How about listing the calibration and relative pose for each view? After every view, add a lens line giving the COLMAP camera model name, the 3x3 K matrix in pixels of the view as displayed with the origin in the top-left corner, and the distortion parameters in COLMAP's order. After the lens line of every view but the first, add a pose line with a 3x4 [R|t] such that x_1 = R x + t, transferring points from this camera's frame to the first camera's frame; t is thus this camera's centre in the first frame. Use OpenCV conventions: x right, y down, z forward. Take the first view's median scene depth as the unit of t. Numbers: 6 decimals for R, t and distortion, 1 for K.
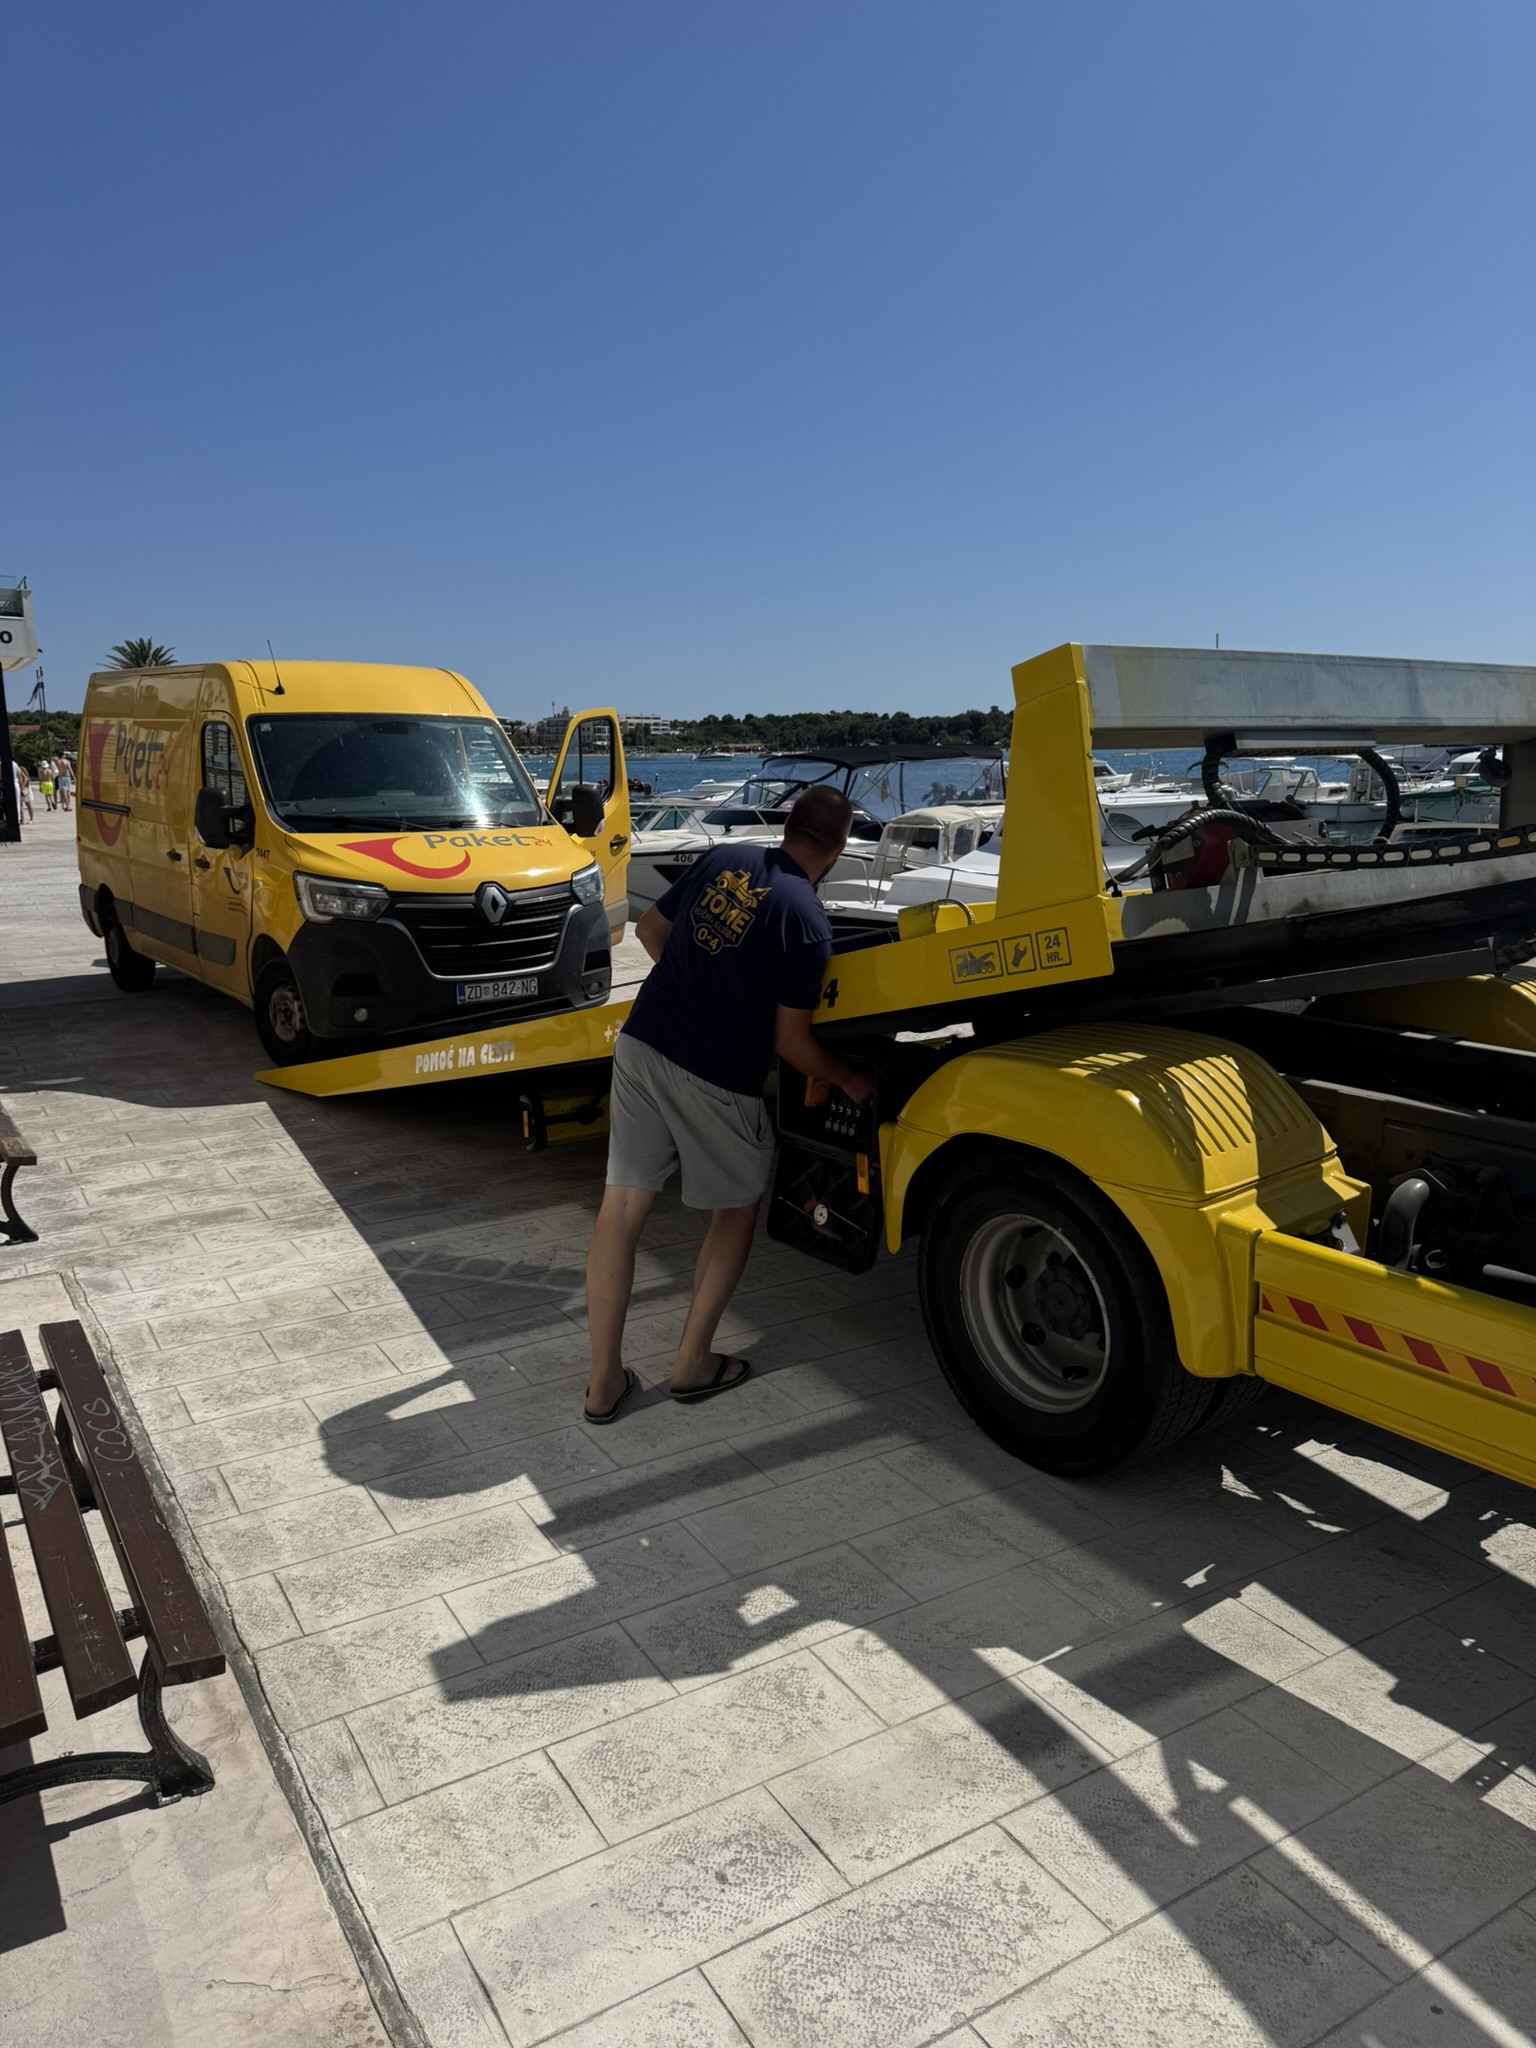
lens RADIAL K [[1417.8, 0, 768.0], [0, 1417.8, 1024.0], [0, 0, 1]] dist [0.154244, -0.300352]
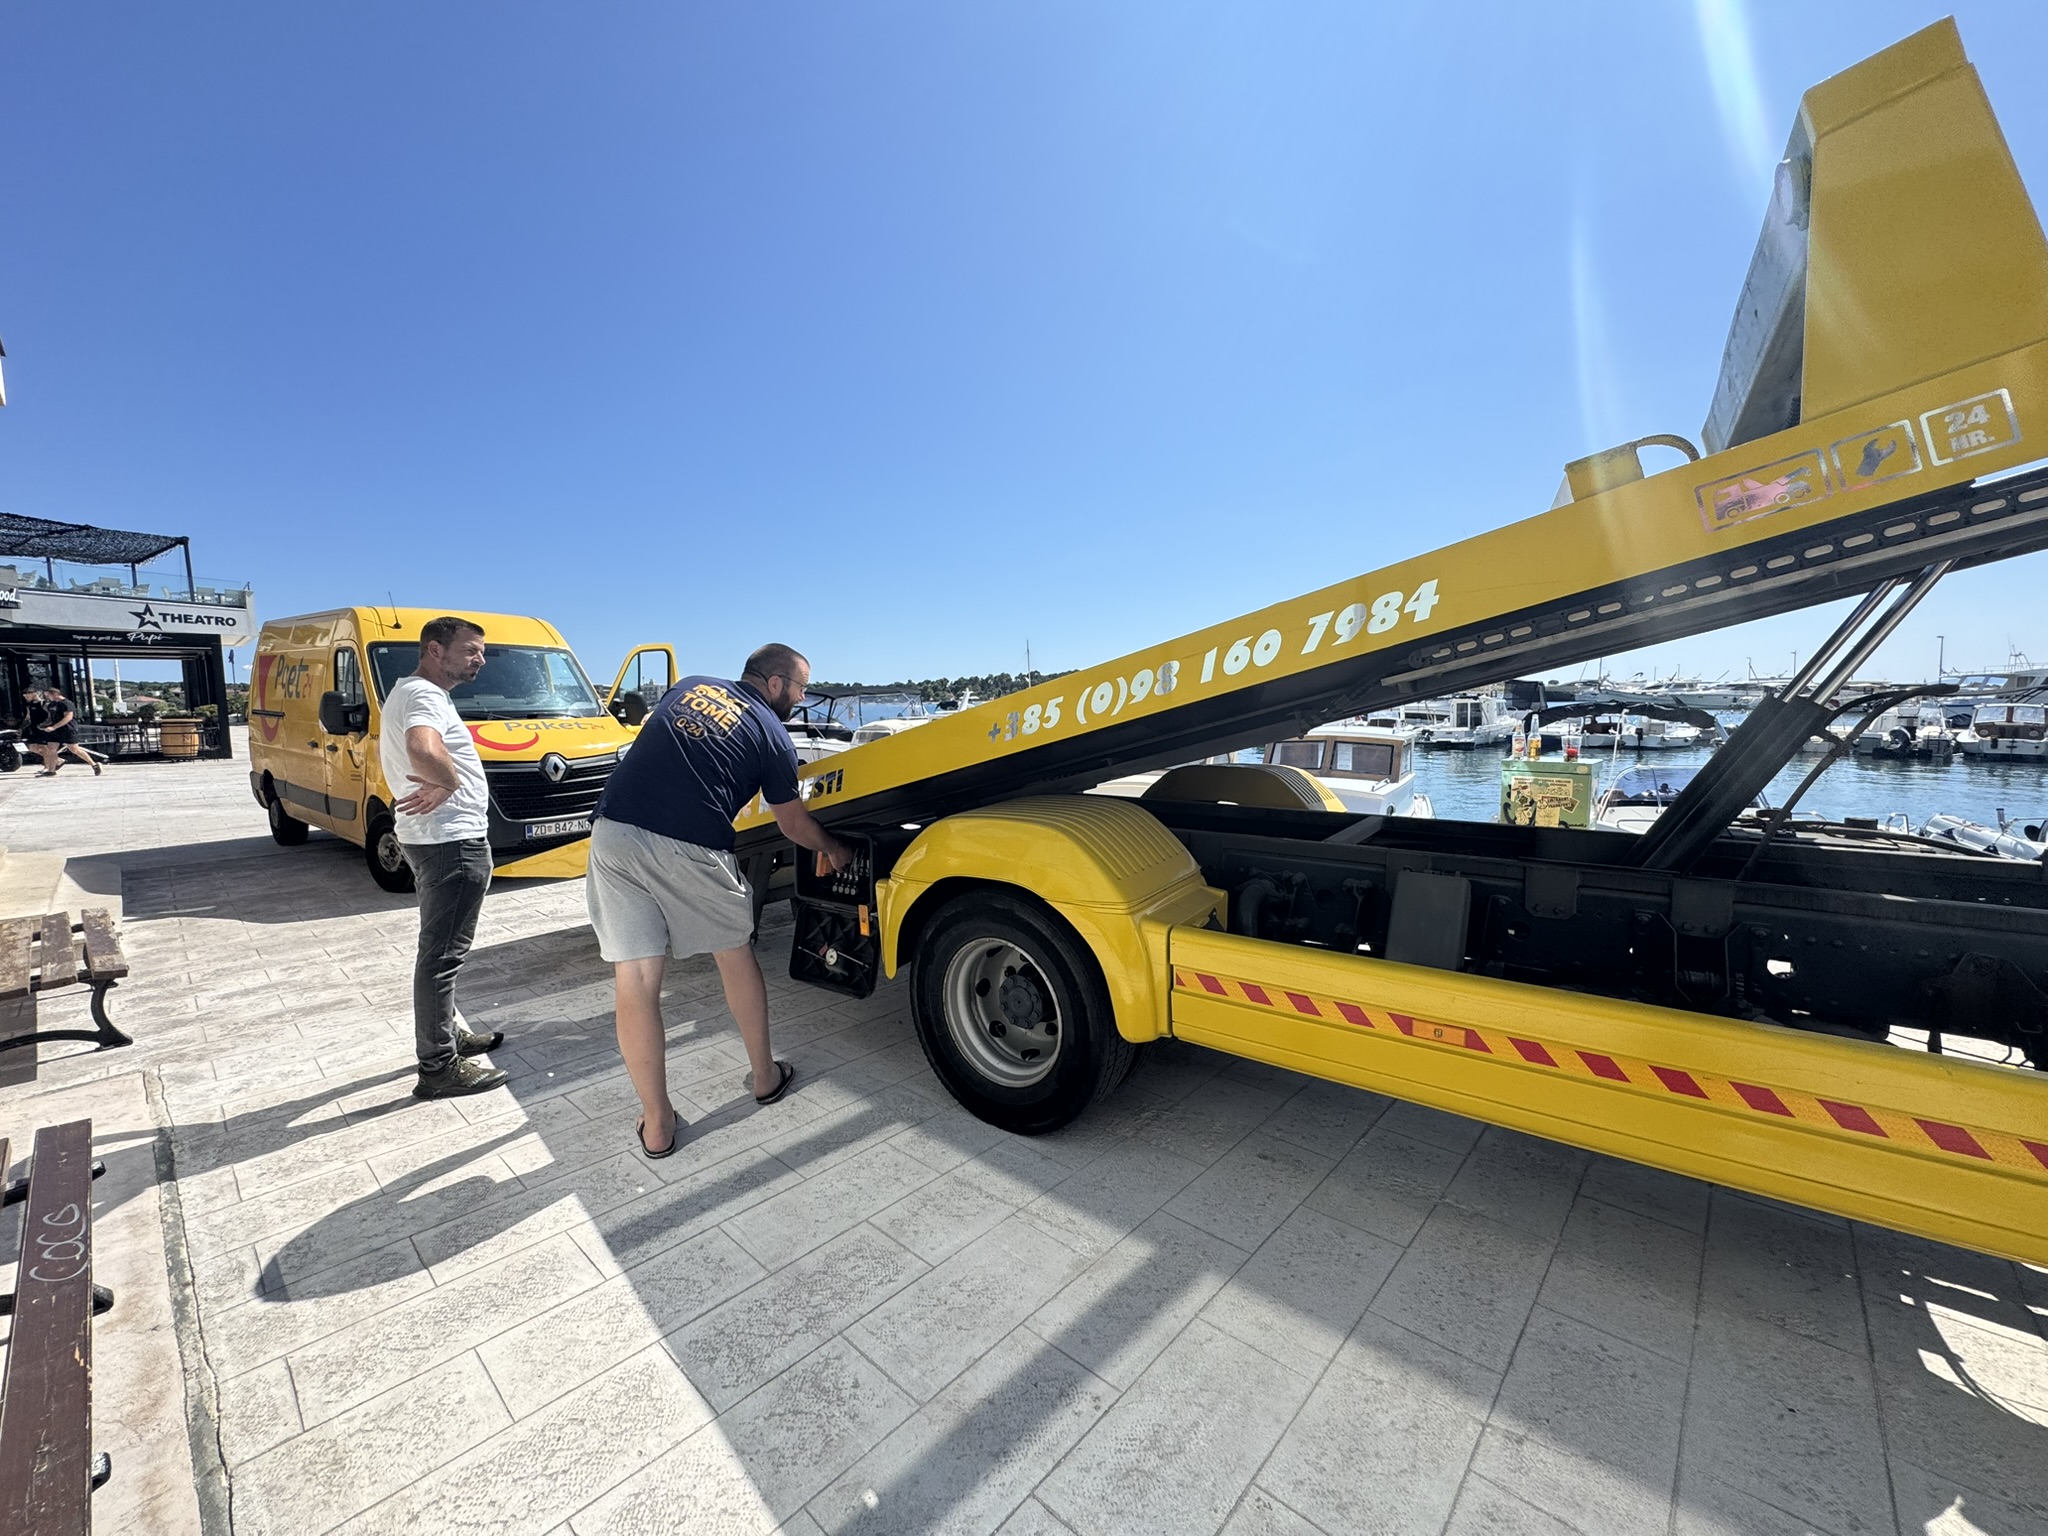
lens RADIAL K [[819.7, 0, 1024.0], [0, 819.7, 768.0], [0, 0, 1]] dist [-0.005281, 0.001319]
pose [[0.958326, -0.024945, 0.284587, -0.004104], [0.054766, 0.993746, -0.097315, 0.048271], [-0.280380, 0.108845, 0.953698, 0.227671]]
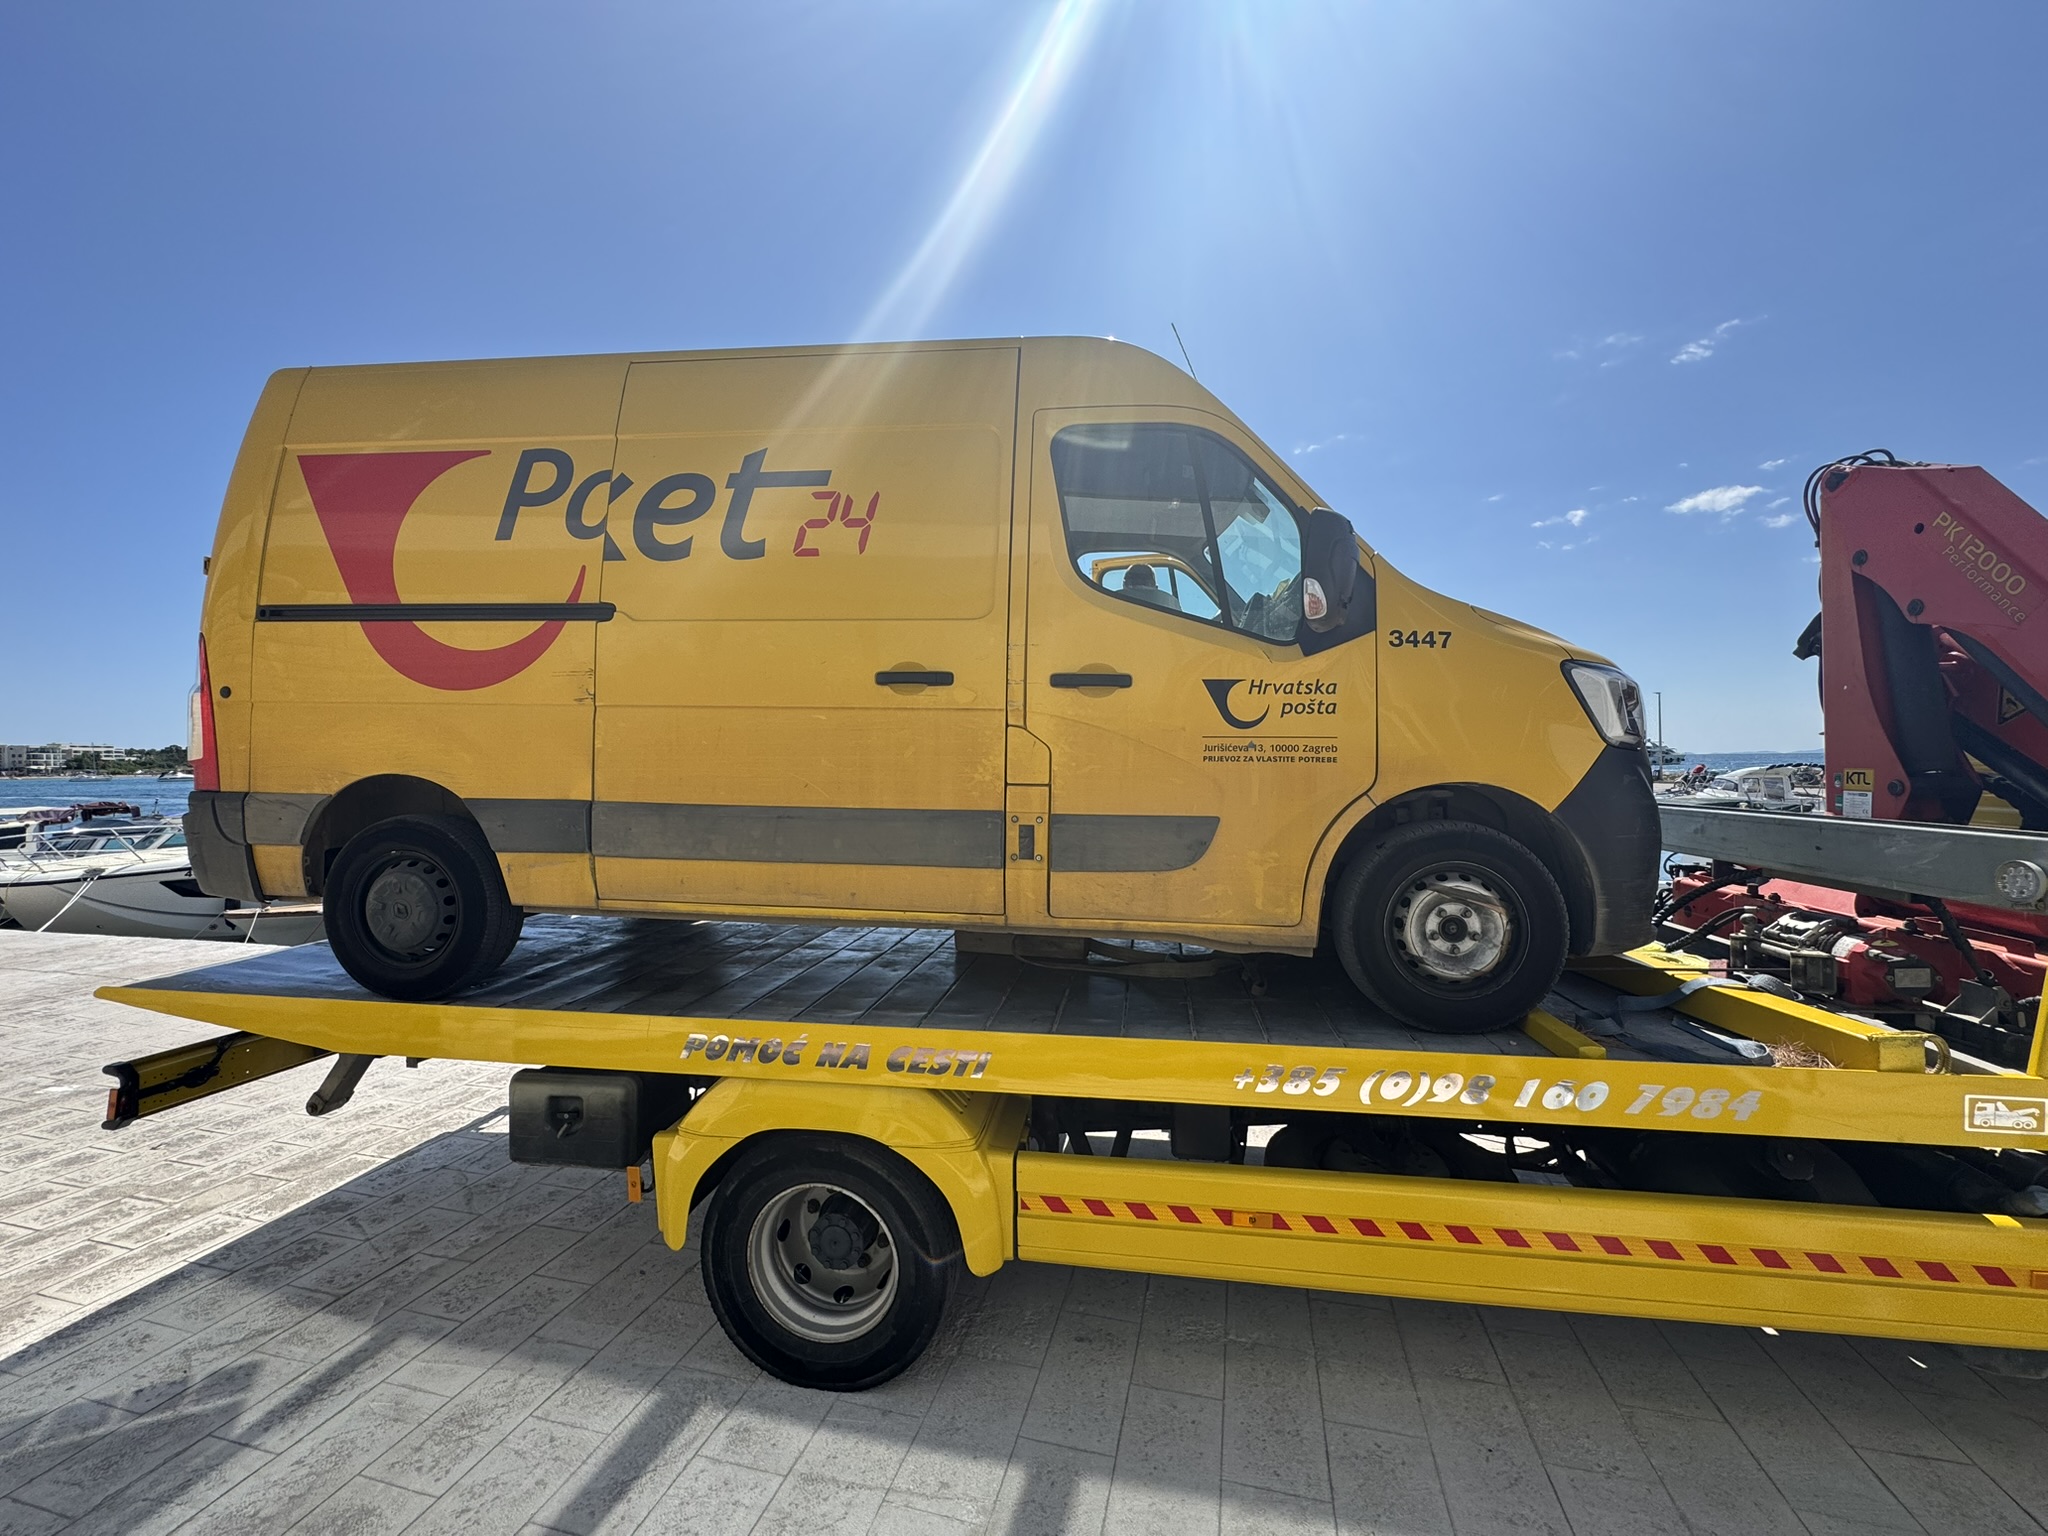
lens RADIAL K [[819.7, 0, 1024.0], [0, 819.7, 768.0], [0, 0, 1]] dist [-0.005281, 0.001319]
pose [[0.721841, -0.006393, 0.692029, -0.168495], [0.136952, 0.981502, -0.133784, -0.097019], [-0.678373, 0.191345, 0.709364, 0.262229]]
